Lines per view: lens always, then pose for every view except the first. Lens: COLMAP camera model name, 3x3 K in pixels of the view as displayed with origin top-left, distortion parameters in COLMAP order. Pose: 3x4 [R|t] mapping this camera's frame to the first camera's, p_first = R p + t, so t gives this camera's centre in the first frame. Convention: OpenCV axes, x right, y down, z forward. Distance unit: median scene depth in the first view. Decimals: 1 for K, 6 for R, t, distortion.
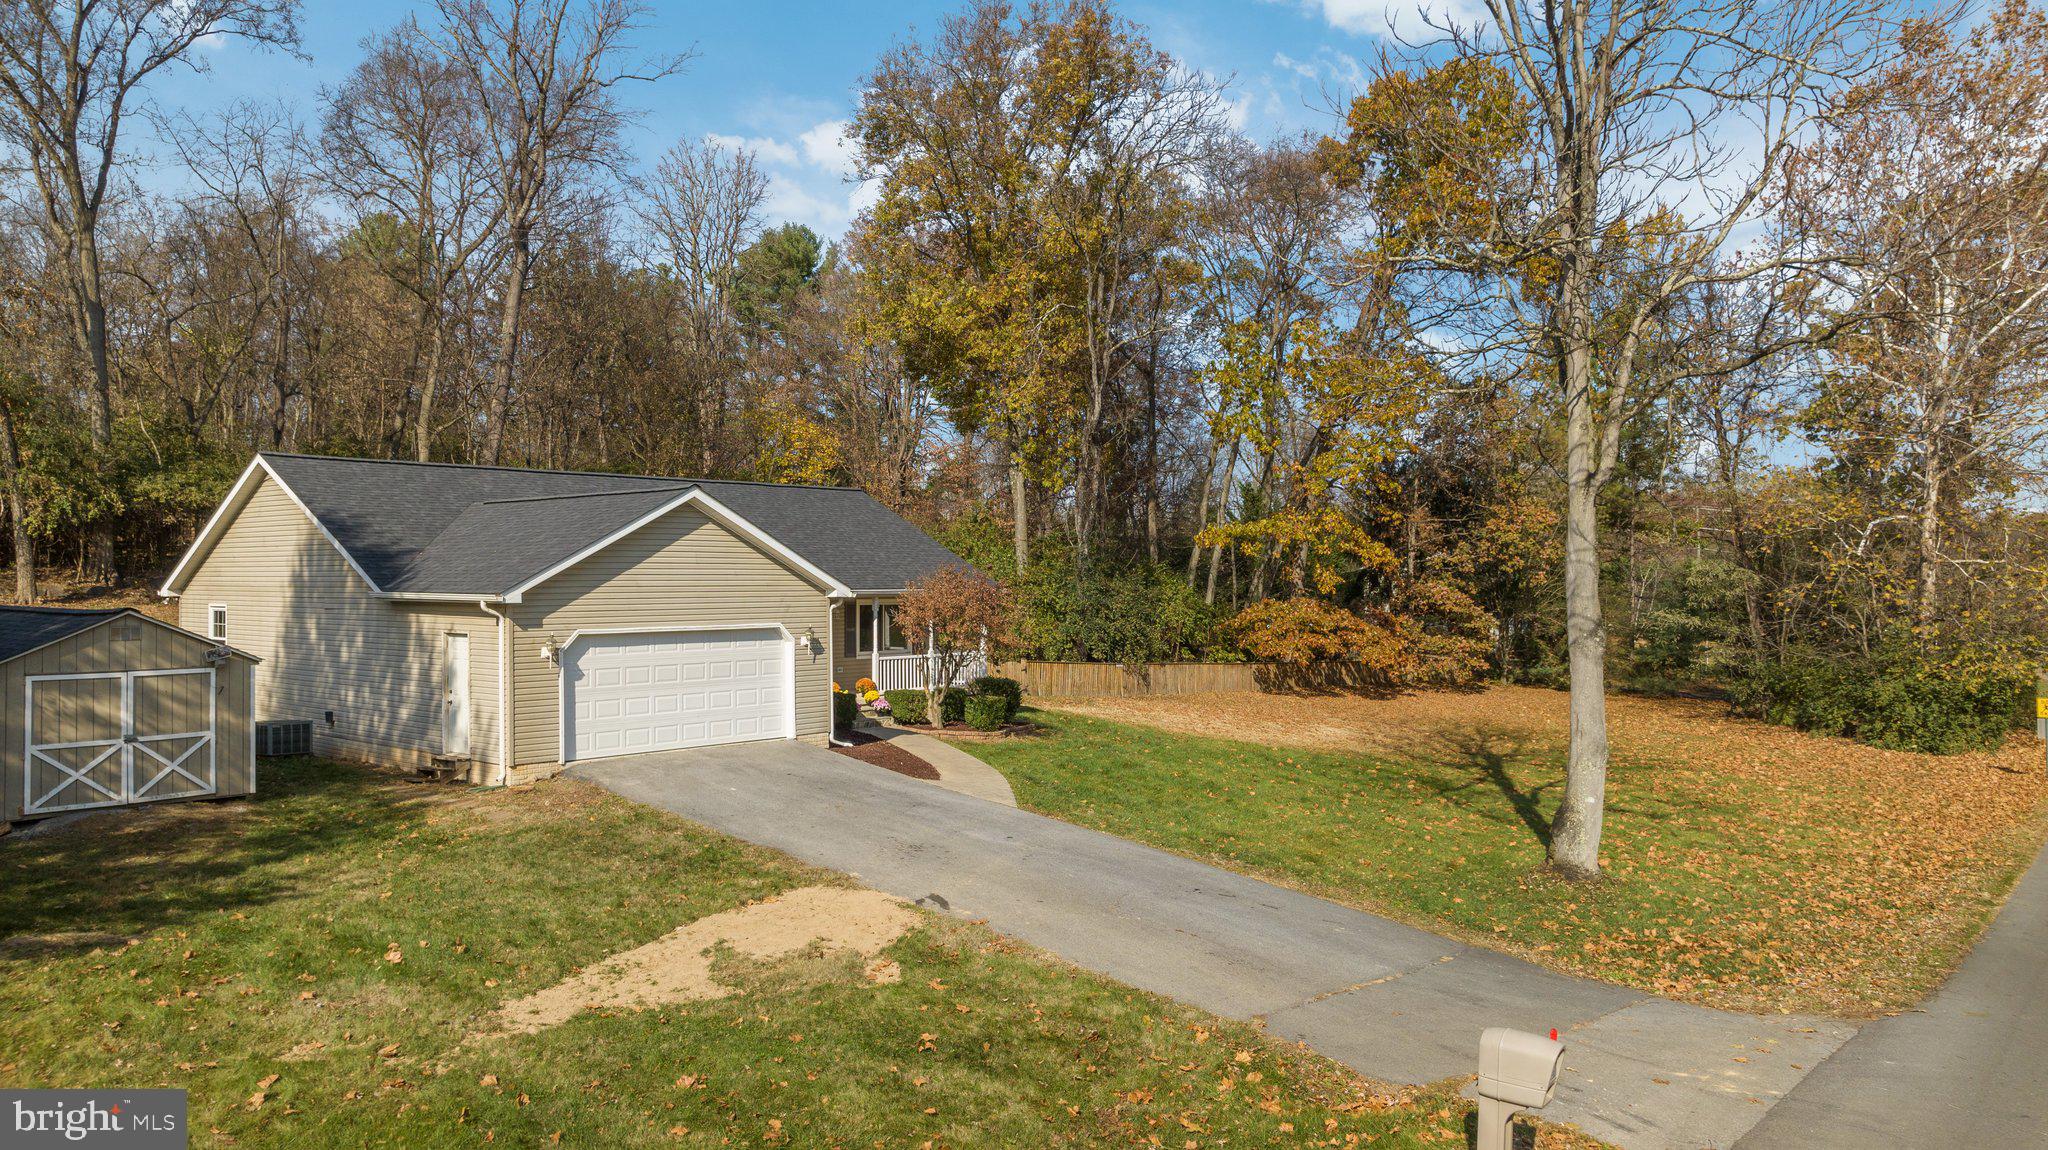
lens RADIAL K [[1429.0, 0, 1024.0], [0, 1429.0, 575.0], [0, 0, 1]] dist [-0.036939, 0.031367]
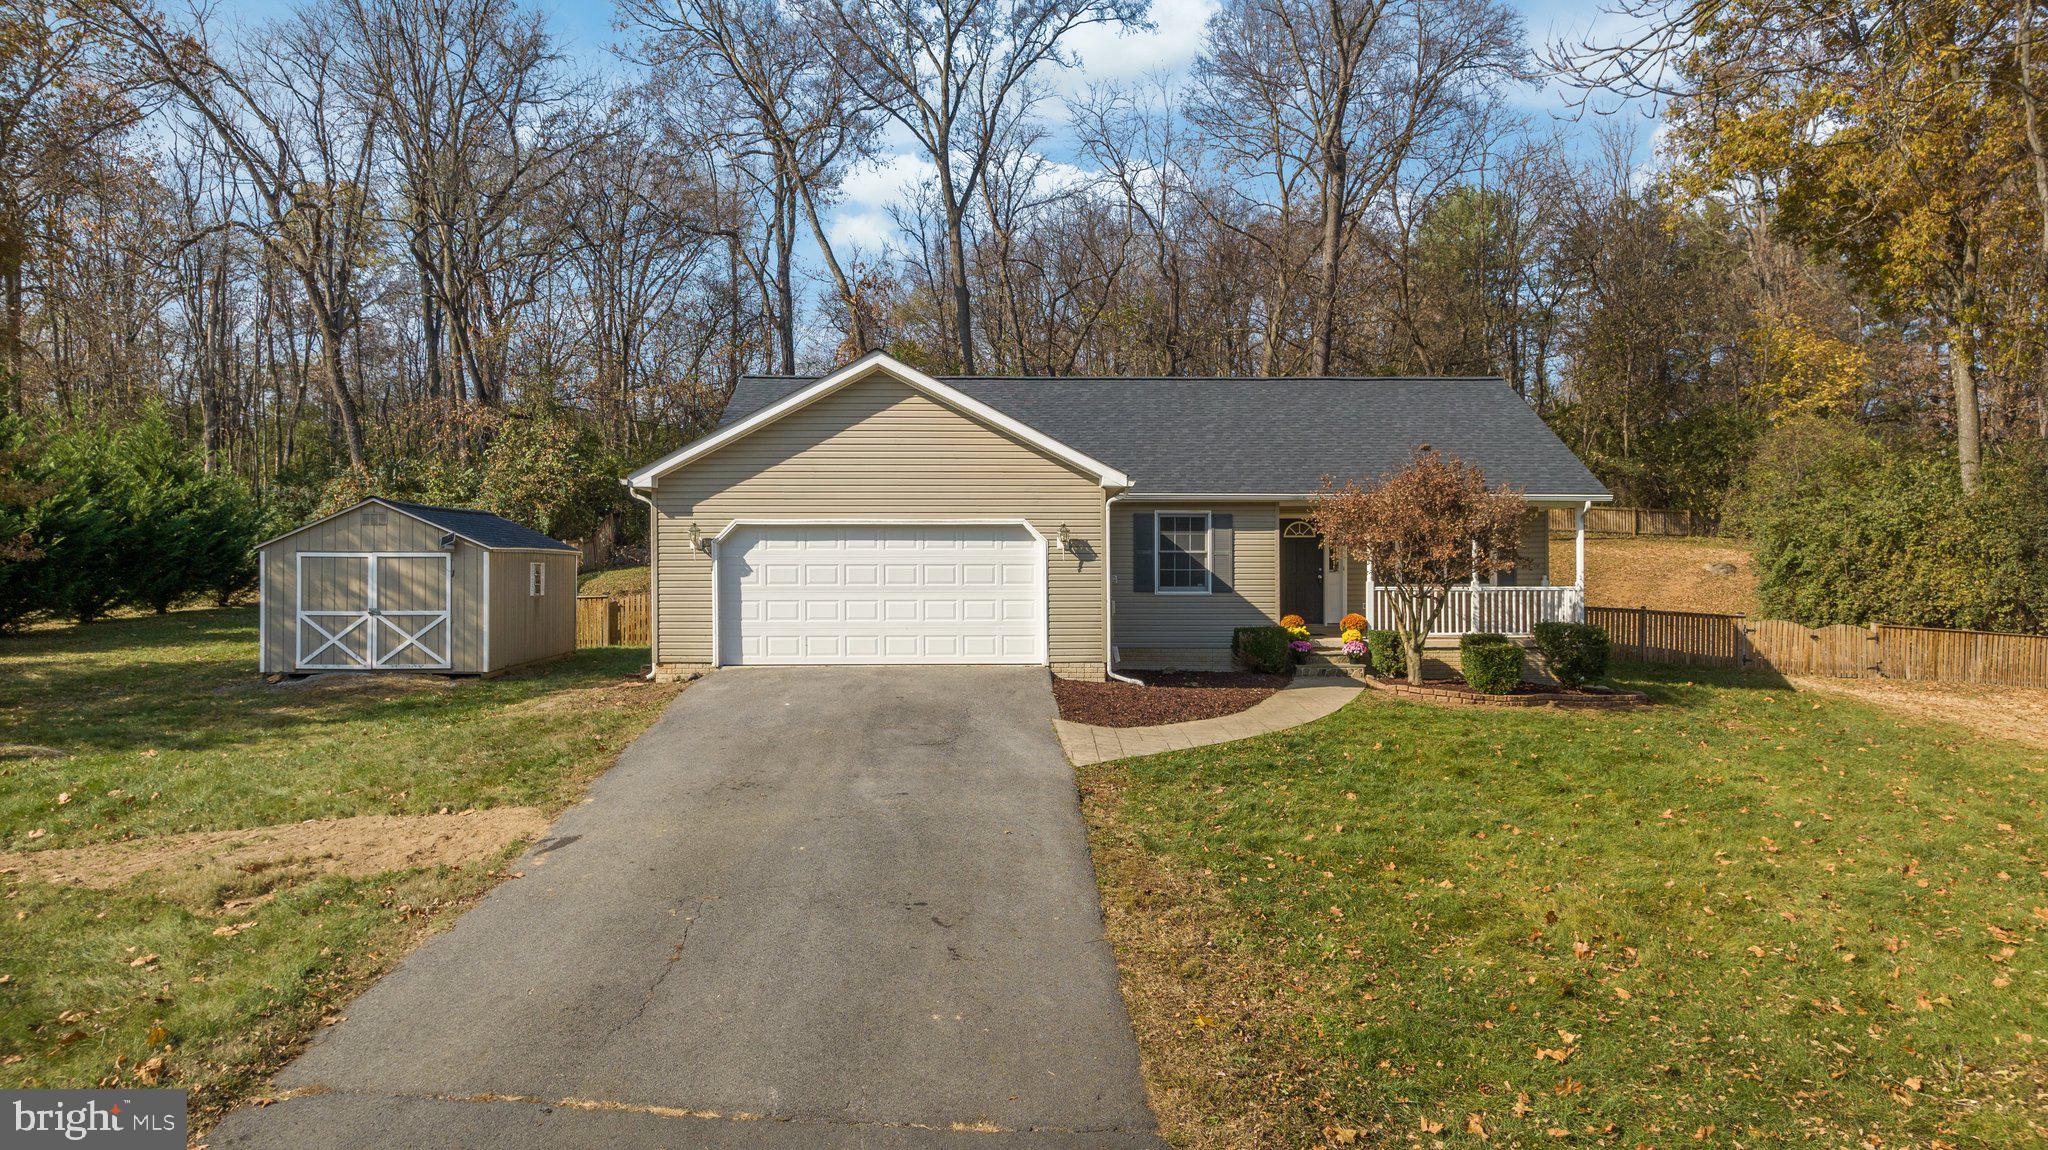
lens RADIAL K [[1452.0, 0, 1024.0], [0, 1452.0, 575.0], [0, 0, 1]] dist [-0.035812, 0.030847]
pose [[0.666847, -0.000120, -0.745195, 0.497119], [0.001868, 0.999997, 0.001511, 0.073375], [0.745192, -0.002400, 0.666845, 0.529736]]
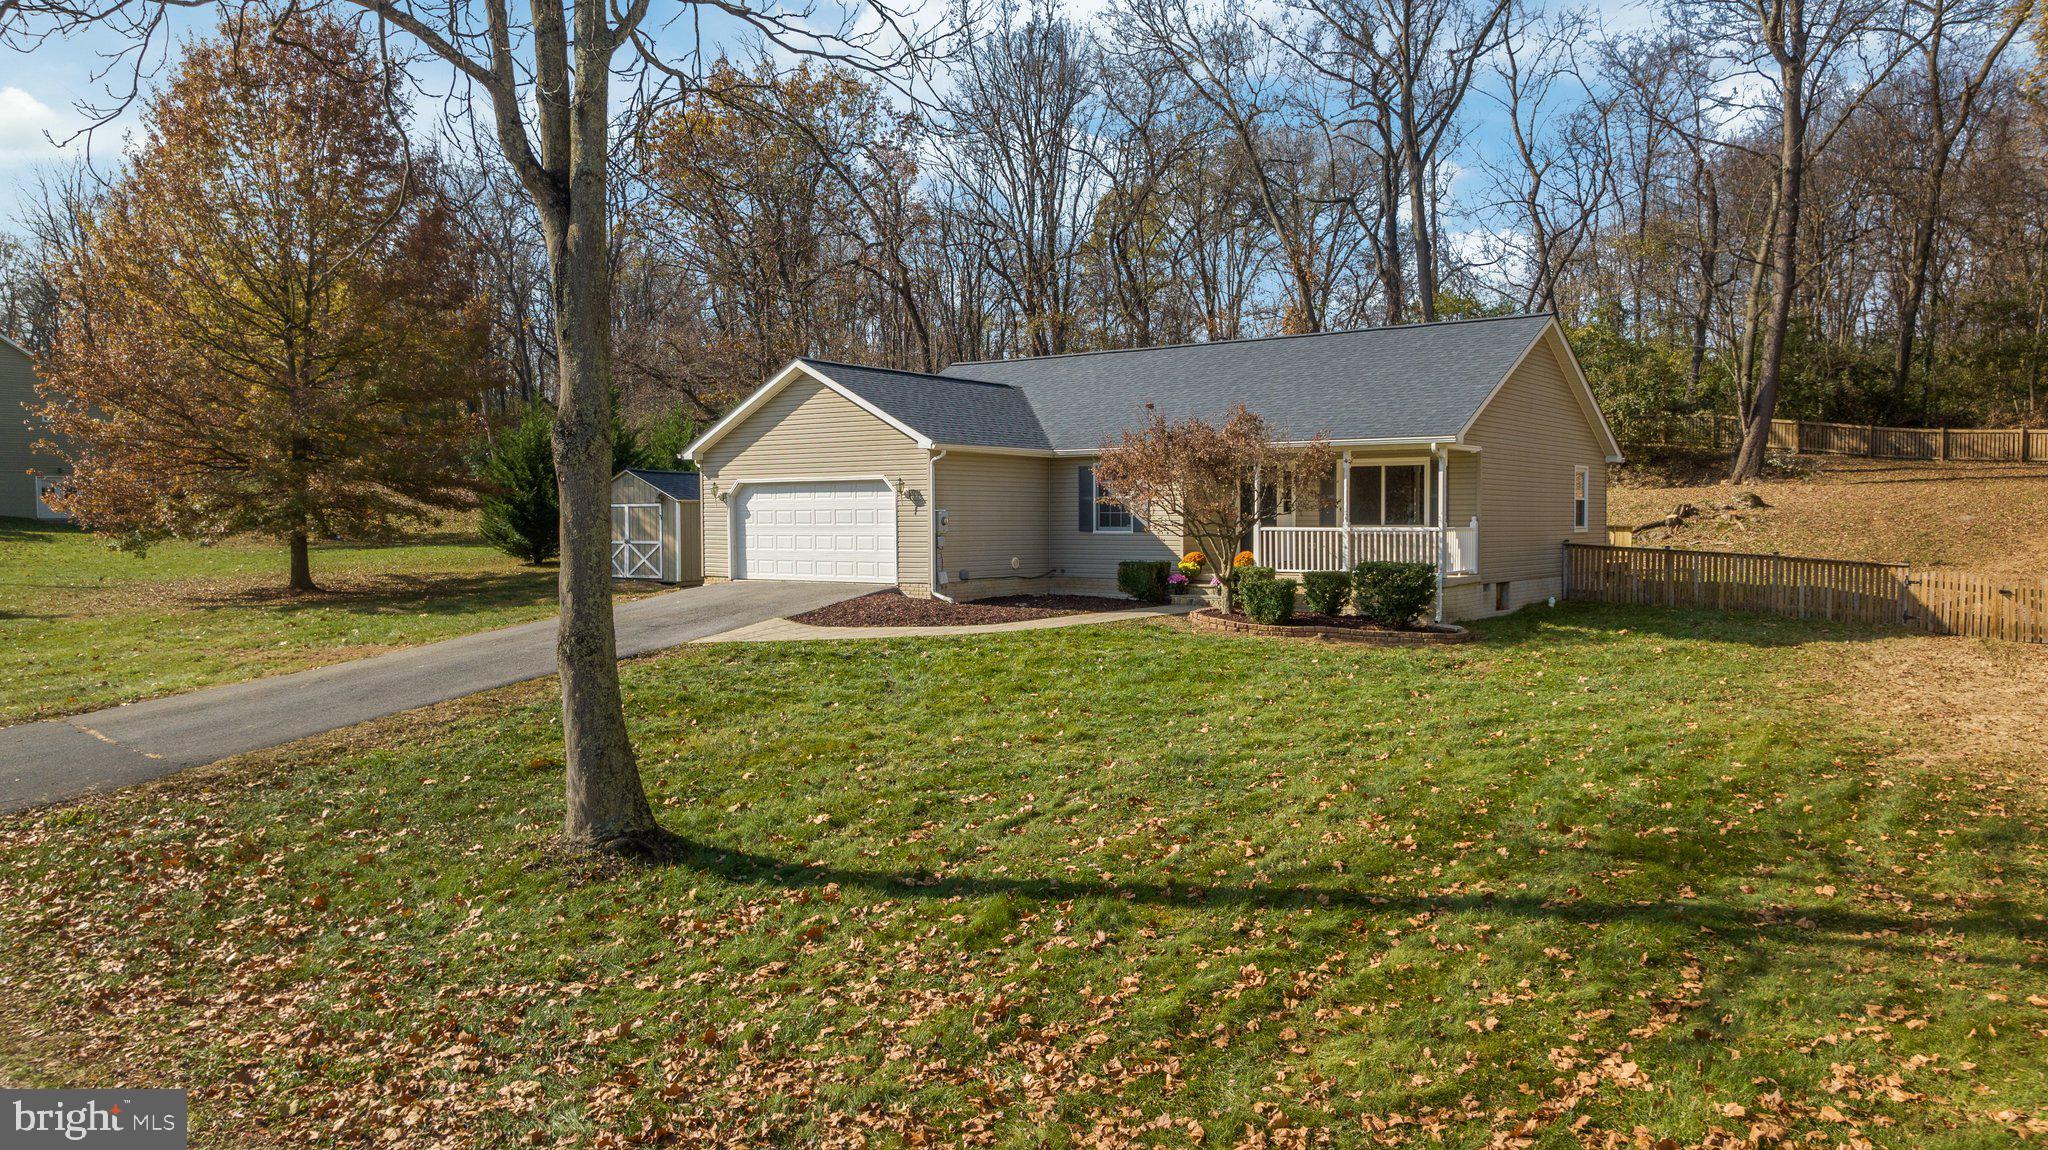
lens RADIAL K [[1429.0, 0, 1024.0], [0, 1429.0, 575.0], [0, 0, 1]] dist [-0.036939, 0.031367]
pose [[0.064690, 0.034373, -0.997313, 1.034812], [0.002689, 0.999397, 0.034619, 0.082684], [0.997902, -0.004922, 0.064559, 1.189972]]
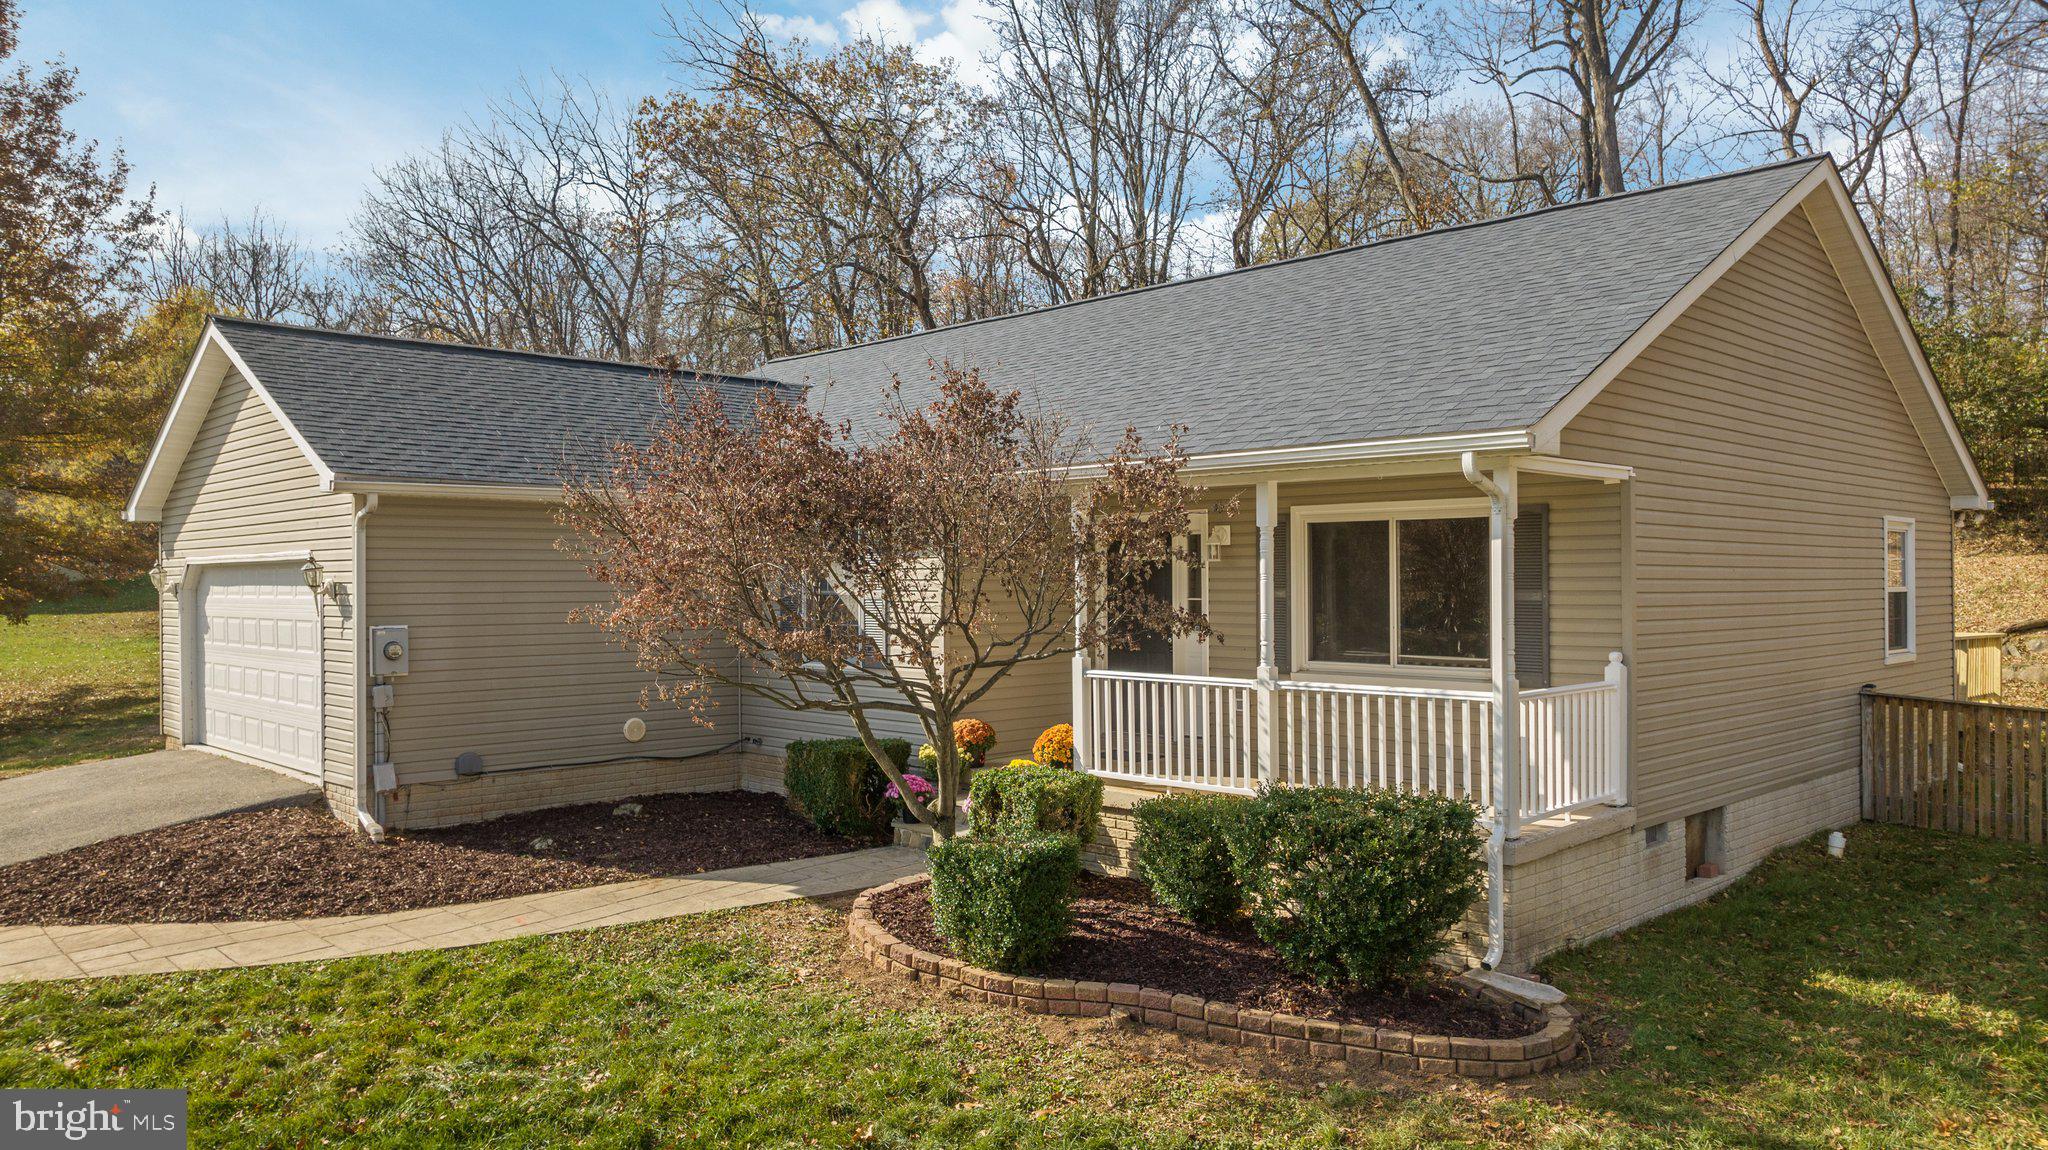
lens RADIAL K [[1452.0, 0, 1024.0], [0, 1452.0, 575.0], [0, 0, 1]] dist [-0.035812, 0.030847]
pose [[-0.086879, -0.007127, -0.996193, 0.358634], [0.004106, 0.999963, -0.007512, 0.055046], [0.996210, -0.004743, -0.086847, 1.488359]]
